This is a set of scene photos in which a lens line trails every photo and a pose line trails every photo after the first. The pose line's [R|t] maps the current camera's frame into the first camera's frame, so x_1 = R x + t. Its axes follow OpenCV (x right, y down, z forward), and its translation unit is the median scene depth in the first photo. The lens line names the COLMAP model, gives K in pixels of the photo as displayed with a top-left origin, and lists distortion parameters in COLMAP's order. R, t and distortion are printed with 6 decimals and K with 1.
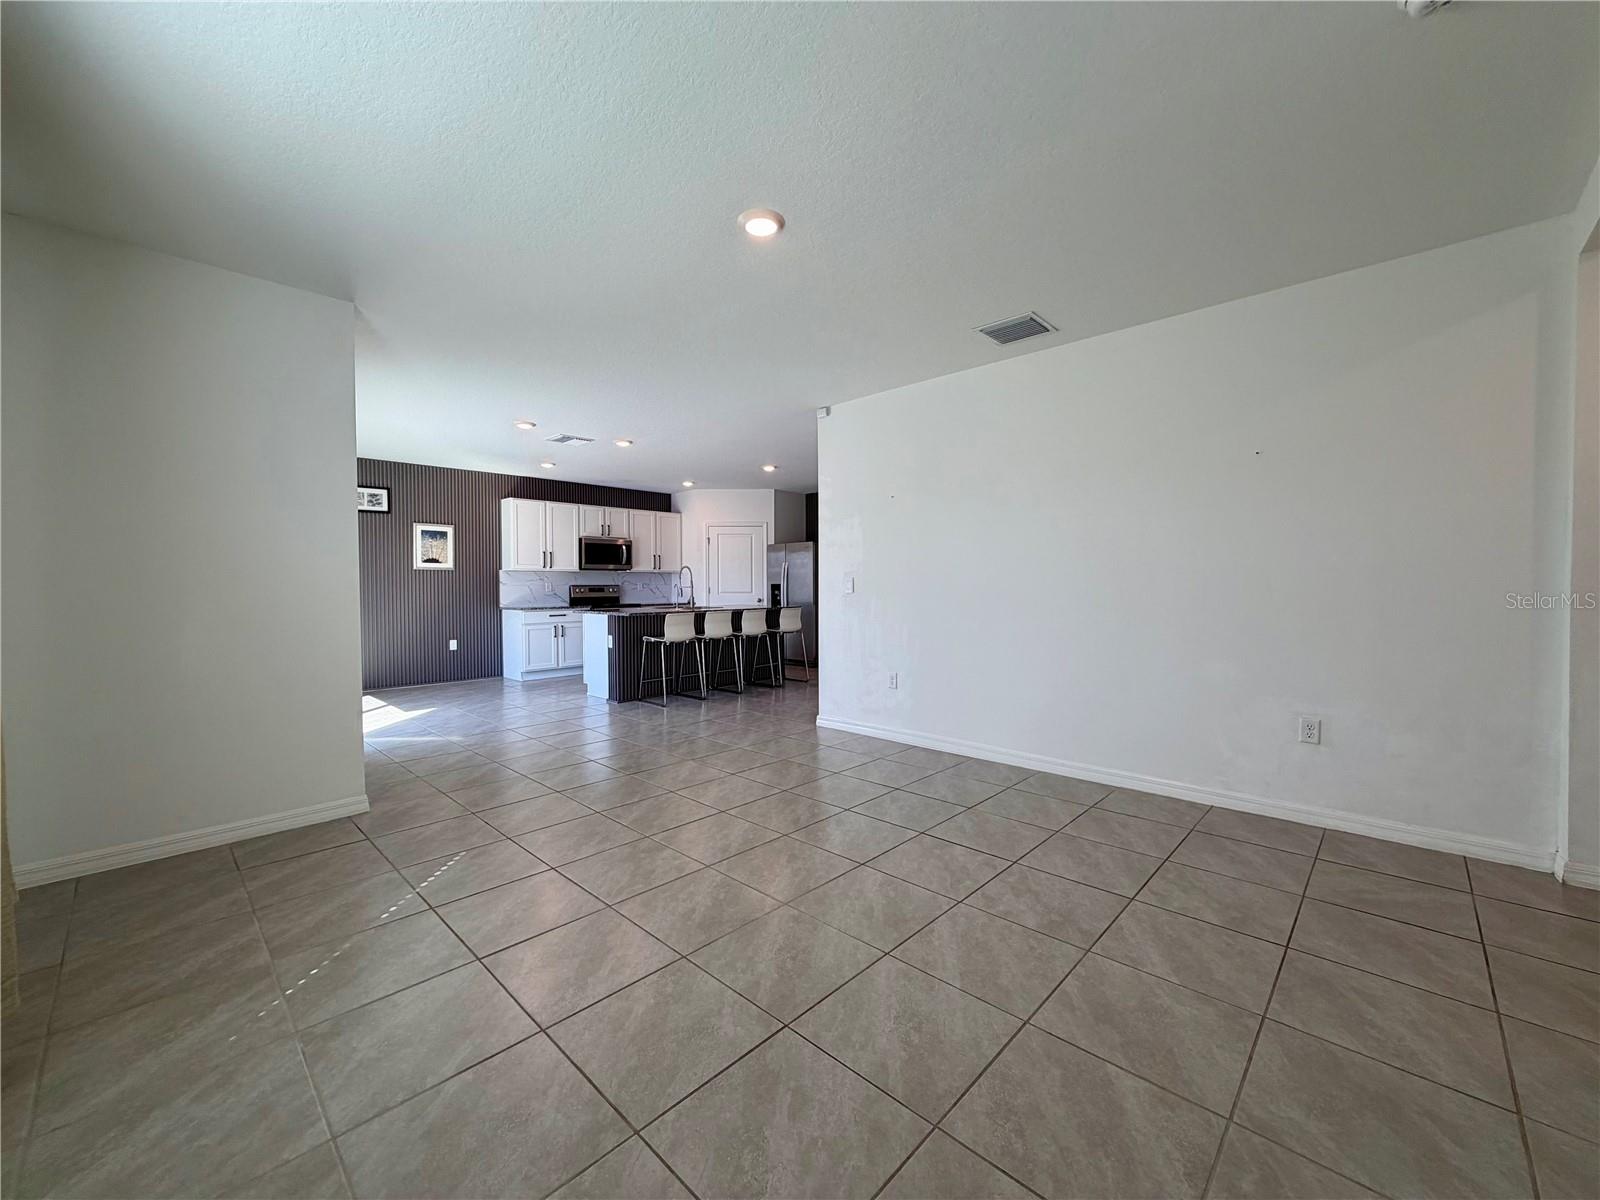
lens RADIAL K [[635.2, 0, 795.5], [0, 635.2, 595.8], [0, 0, 1]] dist [-0.002138, 0.000788]
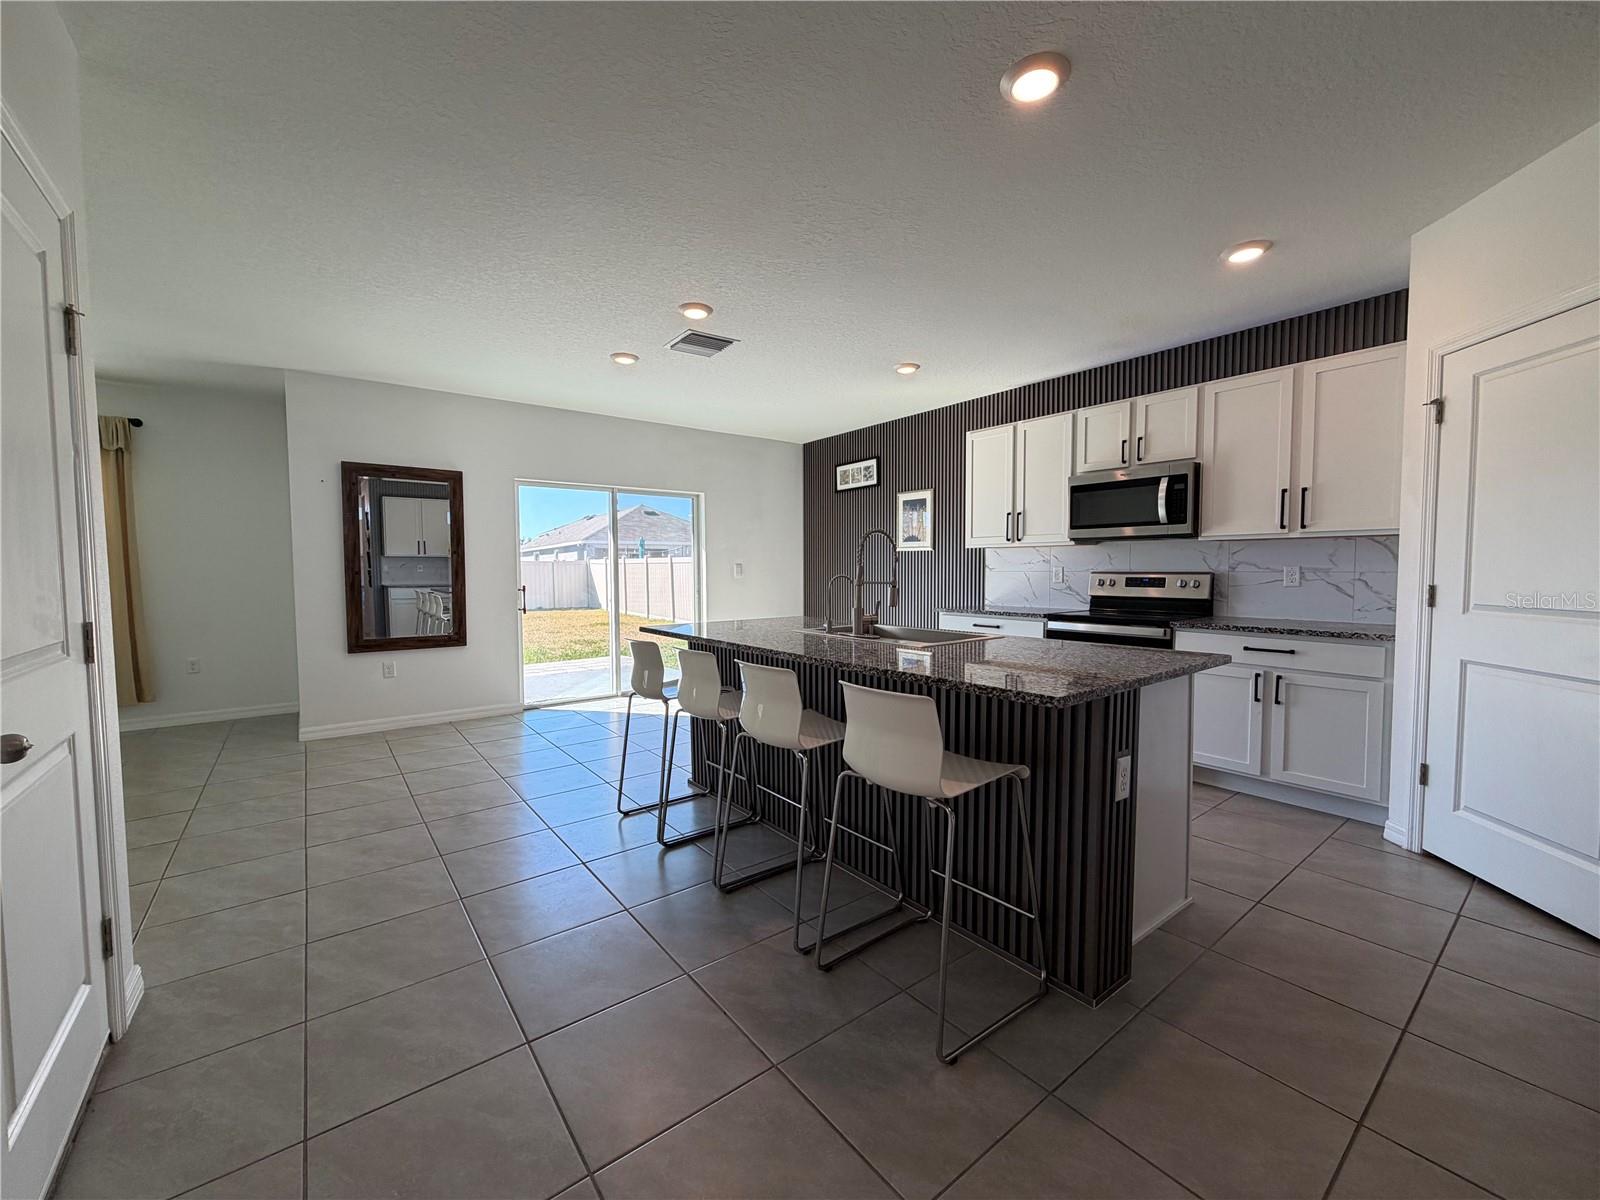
lens RADIAL K [[635.2, 0, 797.1], [0, 635.2, 596.1], [0, 0, 1]] dist [-0.002138, 0.000788]
pose [[-0.149120, 0.050414, -0.987533, 0.203411], [-0.011971, 0.998534, 0.052783, -0.022792], [0.988747, 0.019693, -0.148298, 0.911226]]
